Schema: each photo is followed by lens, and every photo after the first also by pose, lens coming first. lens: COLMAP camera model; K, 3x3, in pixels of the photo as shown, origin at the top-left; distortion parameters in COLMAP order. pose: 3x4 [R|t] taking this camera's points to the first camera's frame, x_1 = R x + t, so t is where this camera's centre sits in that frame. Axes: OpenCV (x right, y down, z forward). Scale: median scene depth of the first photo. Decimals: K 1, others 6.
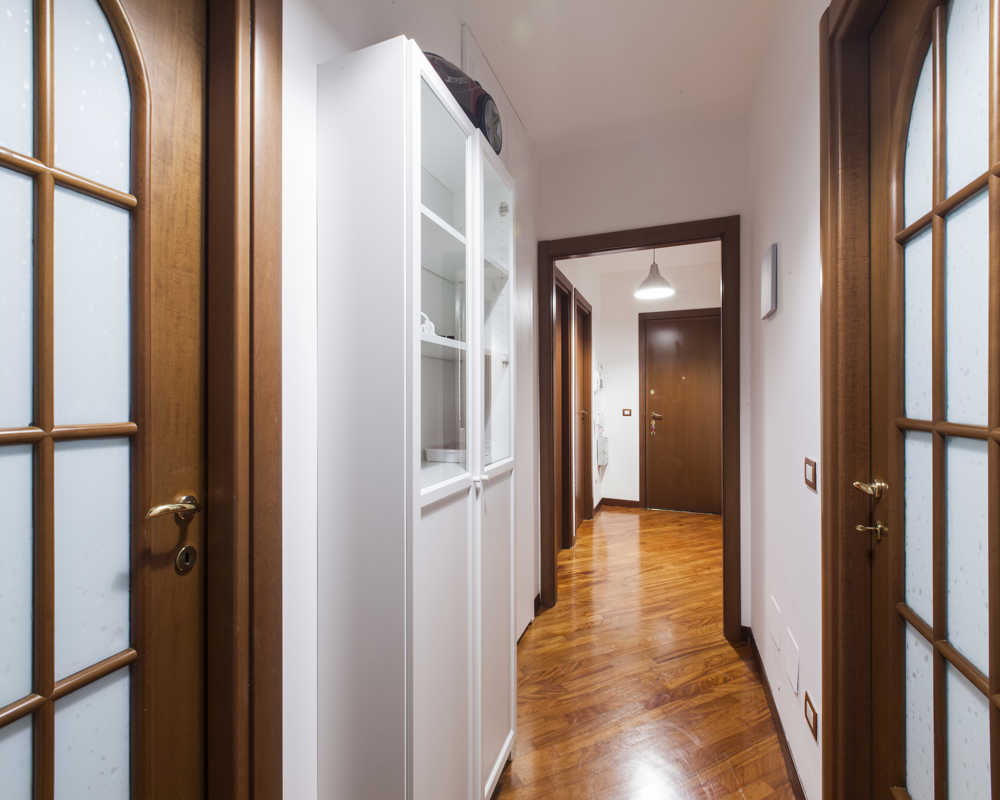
lens RADIAL K [[460.0, 0, 500.8], [0, 460.0, 396.1], [0, 0, 1]] dist [-0.002013, -0.001097]
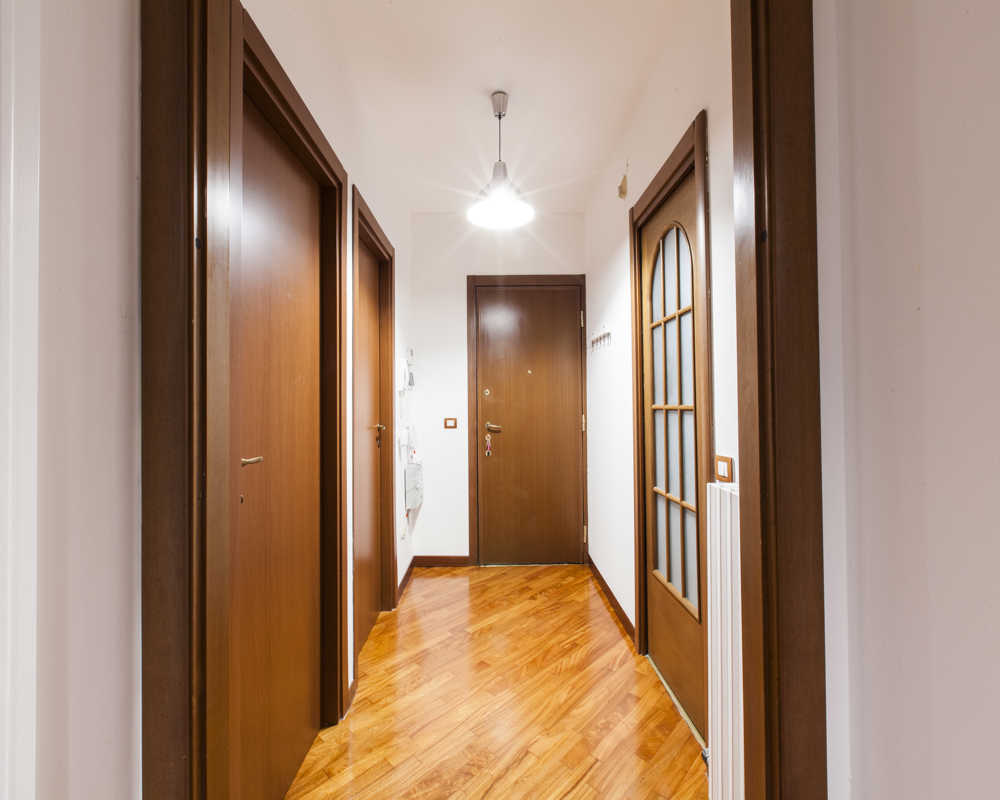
lens RADIAL K [[460.0, 0, 500.8], [0, 460.0, 396.1], [0, 0, 1]] dist [-0.002013, -0.001097]
pose [[0.926148, -0.001581, 0.377158, 0.095460], [0.003326, 0.999987, -0.003976, -0.000618], [-0.377146, 0.004937, 0.926140, 0.374422]]
